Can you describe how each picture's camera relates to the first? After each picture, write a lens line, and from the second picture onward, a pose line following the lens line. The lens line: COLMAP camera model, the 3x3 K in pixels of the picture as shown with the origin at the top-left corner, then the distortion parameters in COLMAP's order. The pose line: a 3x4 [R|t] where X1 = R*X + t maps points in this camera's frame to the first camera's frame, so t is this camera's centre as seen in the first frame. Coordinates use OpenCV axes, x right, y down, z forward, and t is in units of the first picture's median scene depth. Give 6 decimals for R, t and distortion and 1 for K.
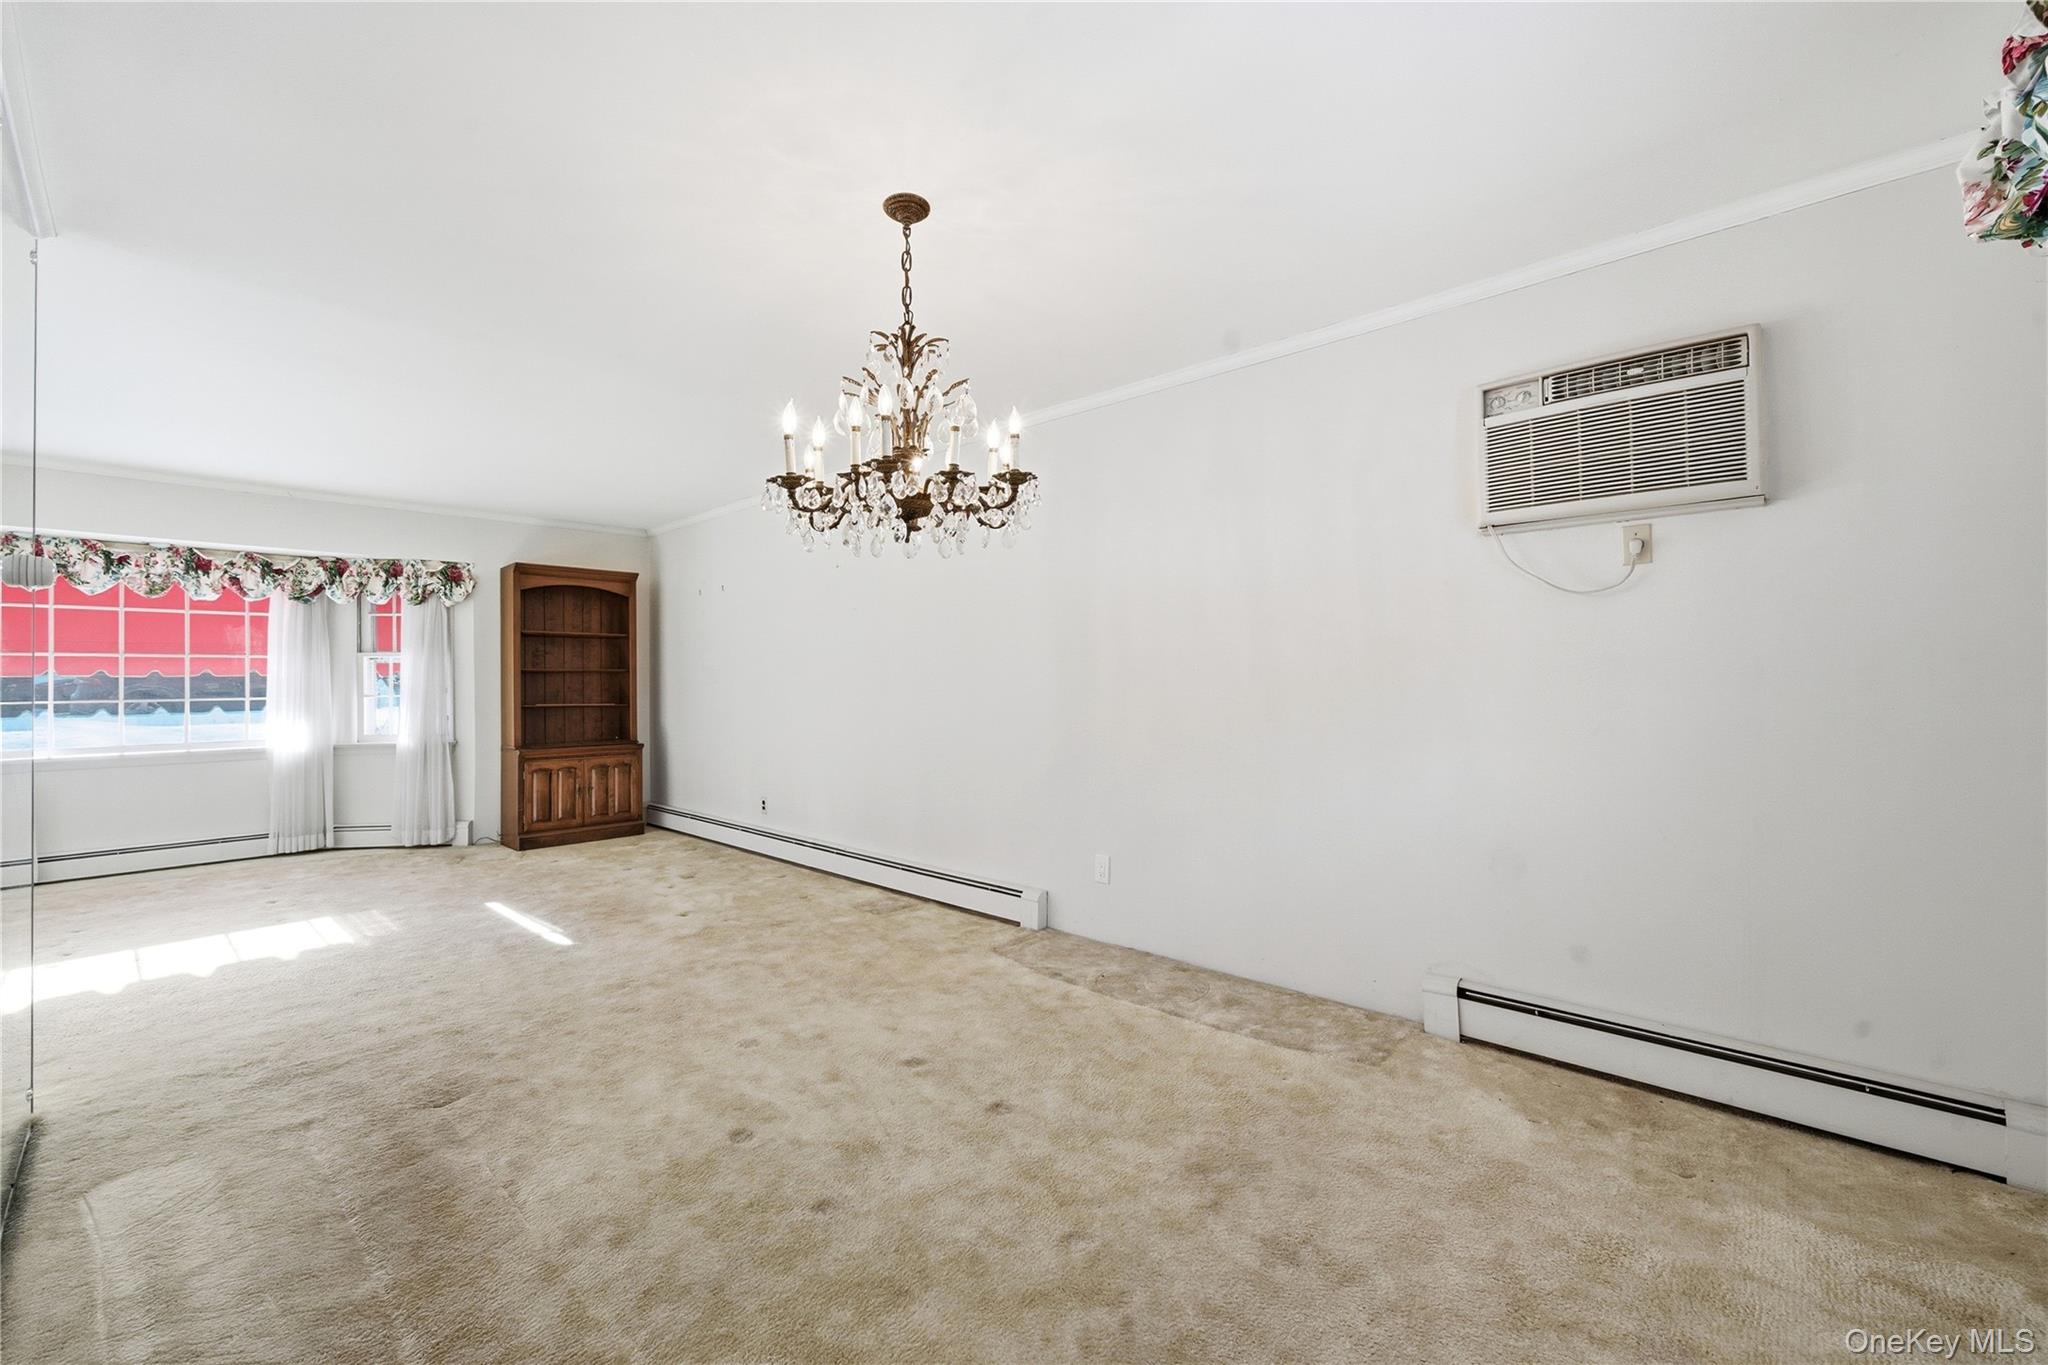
lens RADIAL K [[818.2, 0, 1007.7], [0, 818.2, 682.3], [0, 0, 1]] dist [0.005729, 0.001479]
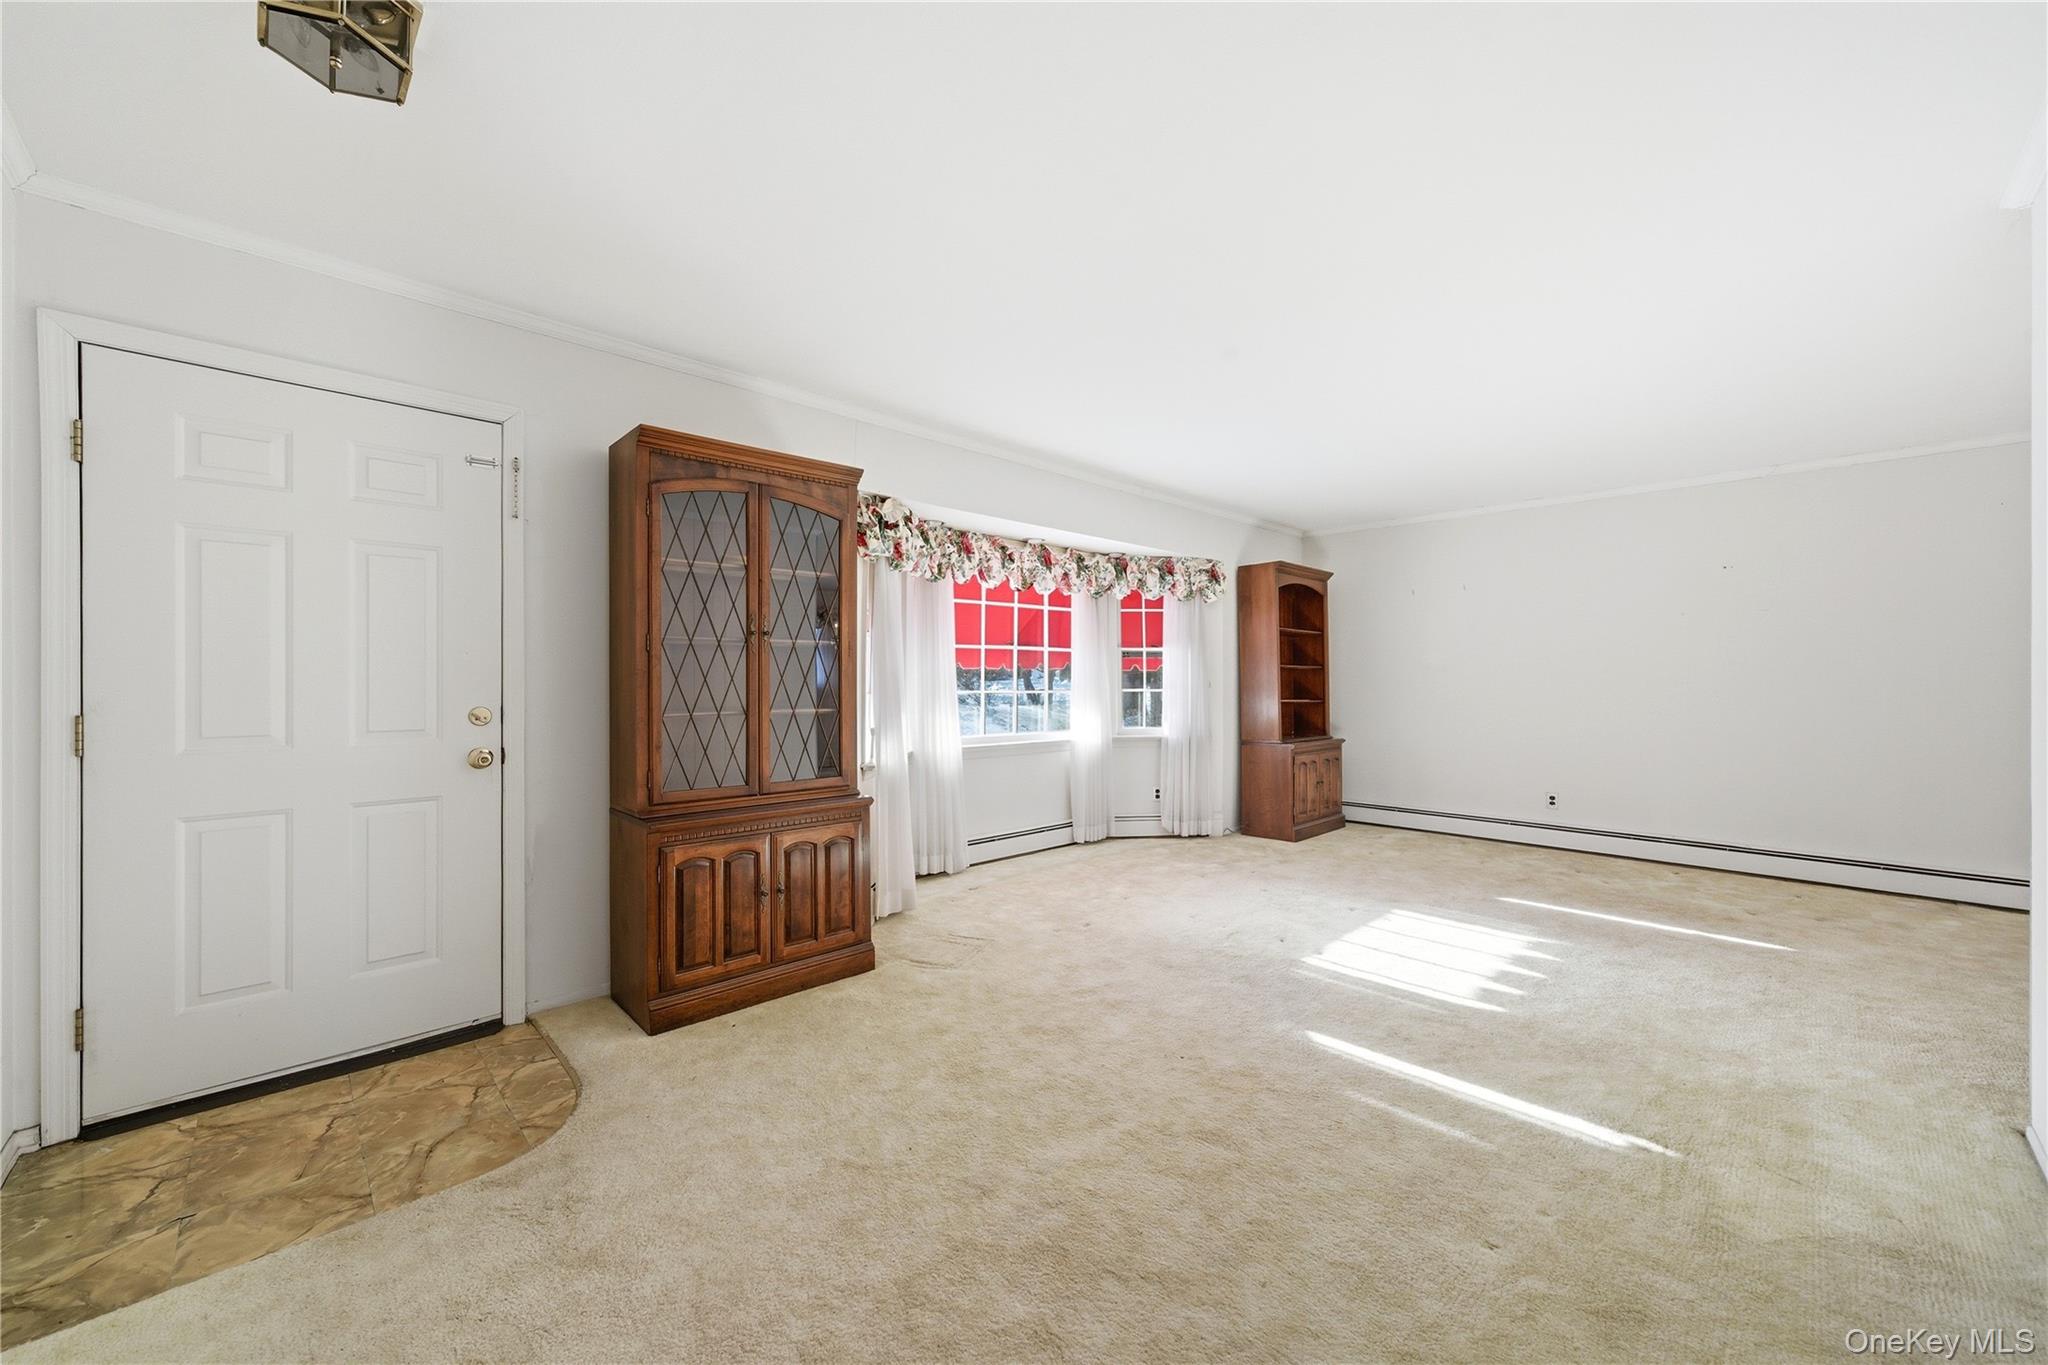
lens RADIAL K [[801.5, 0, 1024.5], [0, 801.5, 680.4], [0, 0, 1]] dist [-0.000821, 0.000066]
pose [[0.999932, 0.011605, -0.000779, -0.924523], [-0.011604, 0.999931, 0.002031, 0.005326], [0.000802, -0.002022, 0.999998, -0.005227]]
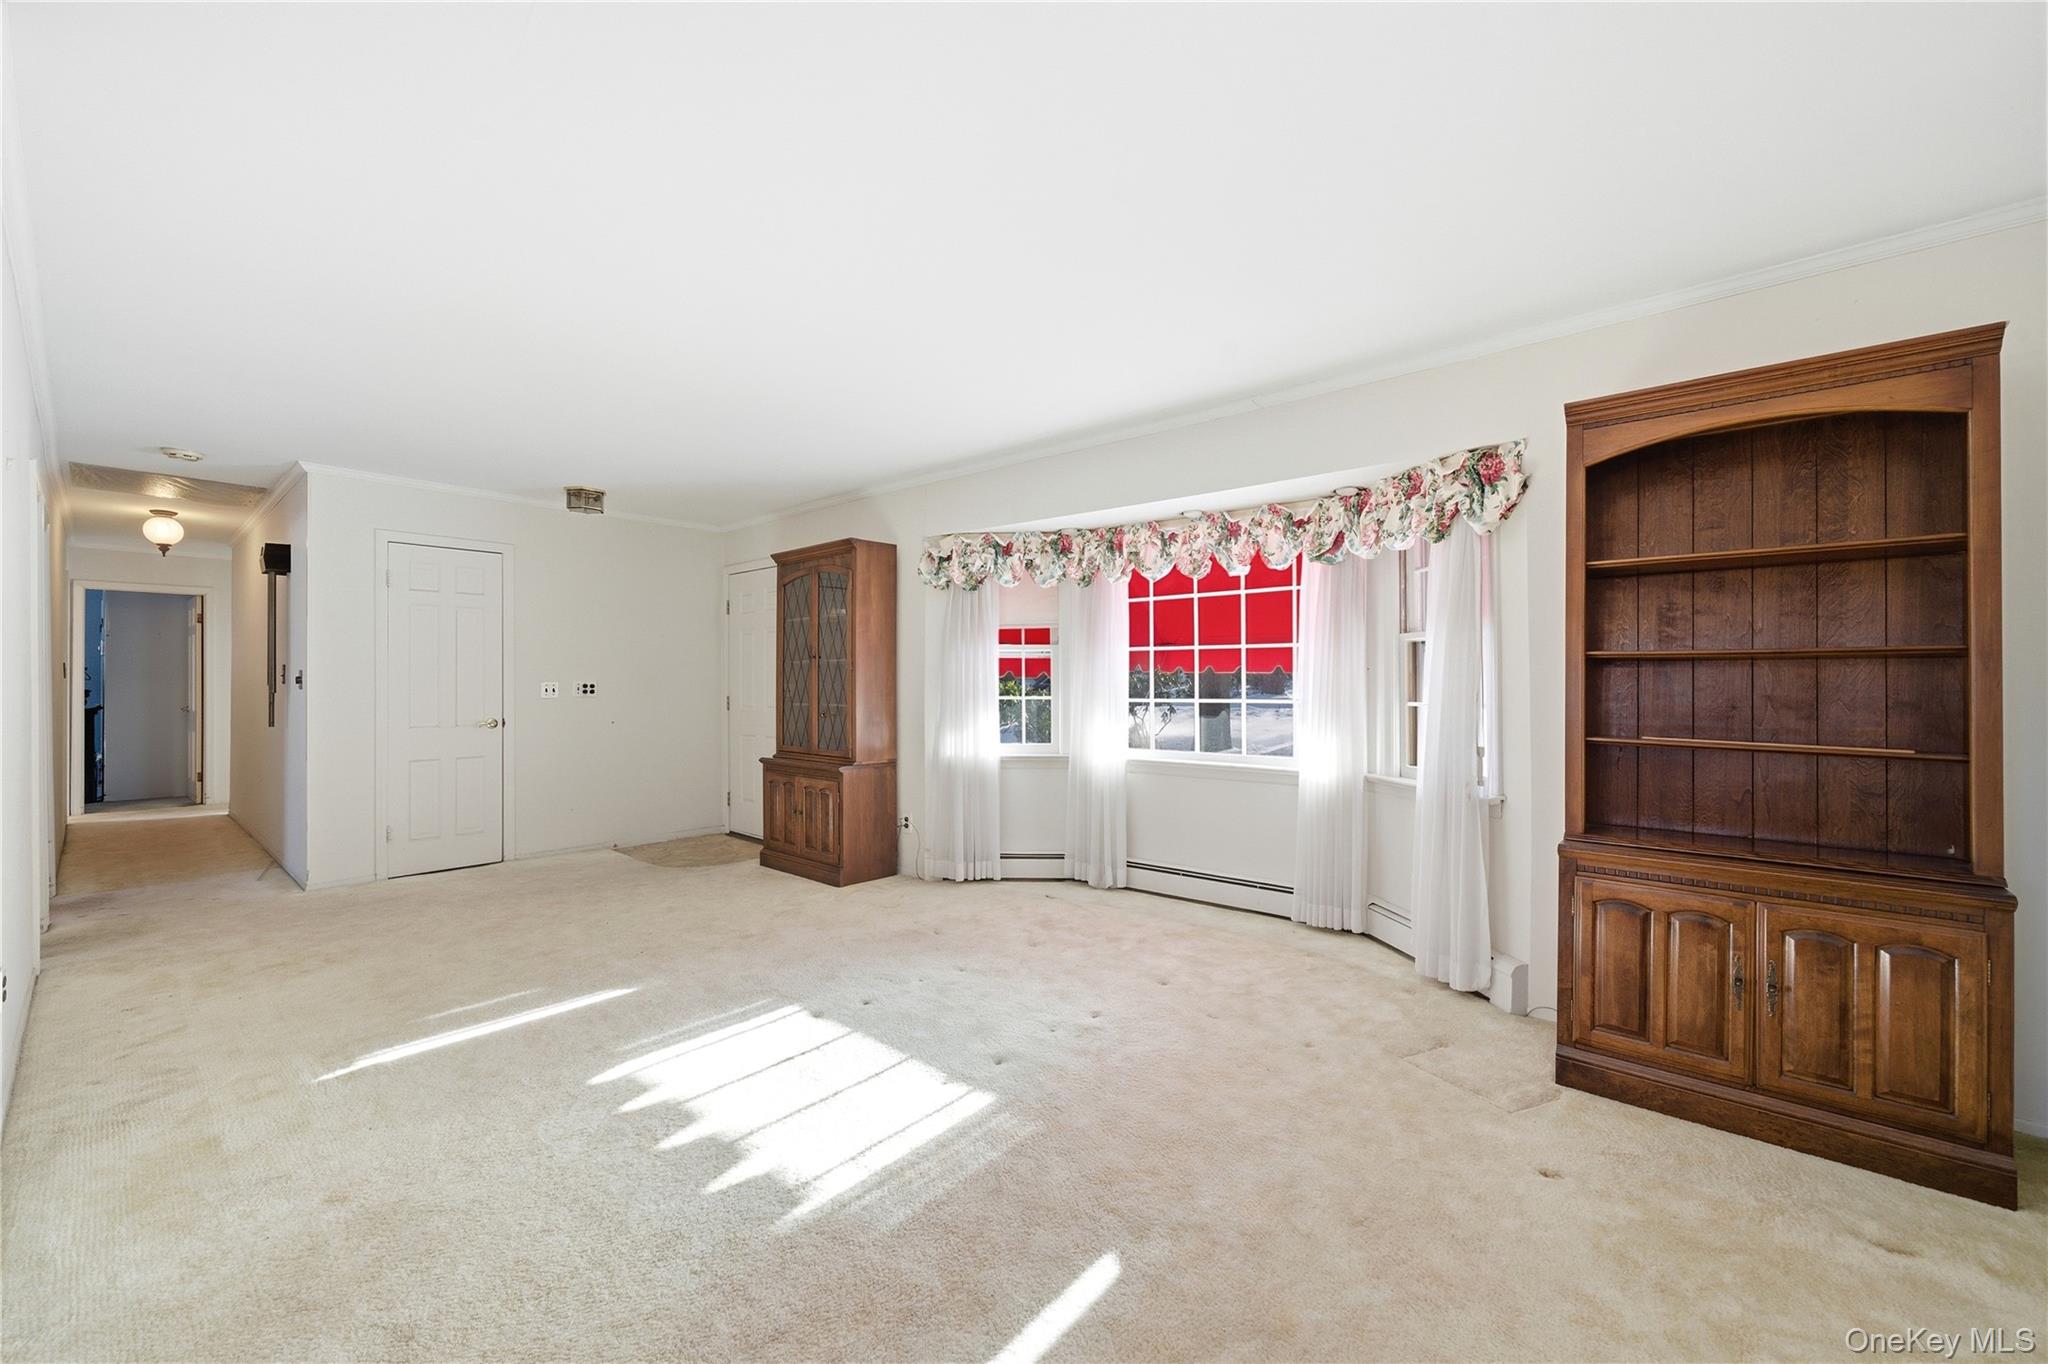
lens RADIAL K [[818.2, 0, 1020.3], [0, 818.2, 676.7], [0, 0, 1]] dist [0.005729, 0.001479]
pose [[0.070047, 0.004699, -0.997533, -0.189752], [-0.000417, 0.999989, 0.004682, -0.005489], [0.997544, 0.000088, 0.070049, 0.682477]]
